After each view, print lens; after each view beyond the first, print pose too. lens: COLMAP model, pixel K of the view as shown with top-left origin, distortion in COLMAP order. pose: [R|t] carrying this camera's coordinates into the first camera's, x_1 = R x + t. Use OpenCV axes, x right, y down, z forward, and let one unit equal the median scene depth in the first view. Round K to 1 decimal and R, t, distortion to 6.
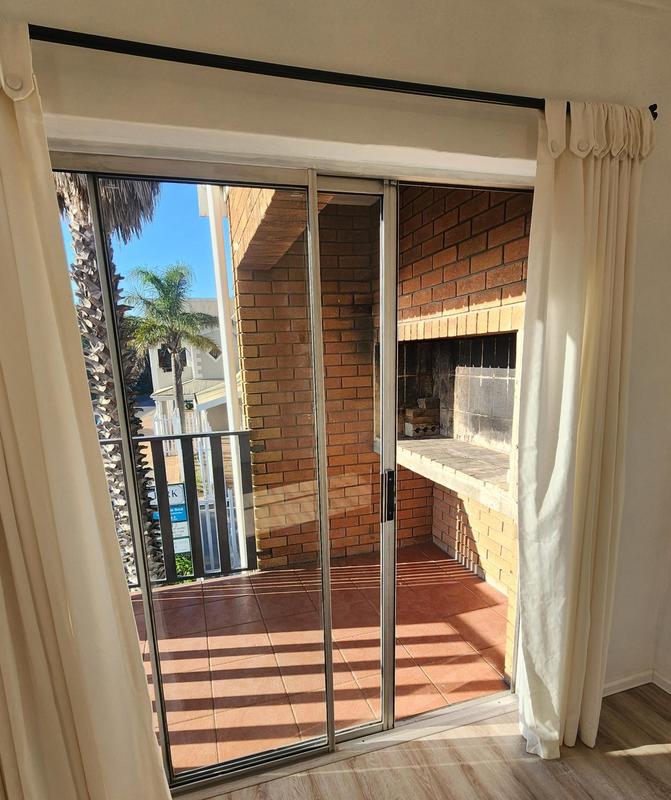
lens RADIAL K [[481.9, 0, 335.5], [0, 481.9, 400.0], [0, 0, 1]] dist [-0.002794, -0.000583]
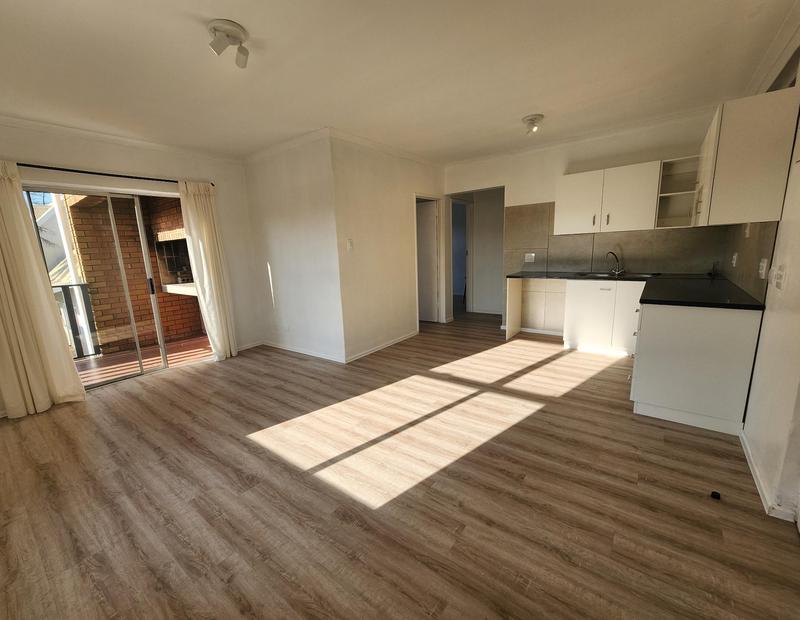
lens RADIAL K [[339.6, 0, 400.0], [0, 339.6, 310.0], [0, 0, 1]] dist [-0.001936, -0.000420]
pose [[0.817647, -0.106281, 0.565824, 0.099858], [0.066735, 0.993684, 0.090212, 0.152333], [-0.571838, -0.036001, 0.819576, -1.118547]]
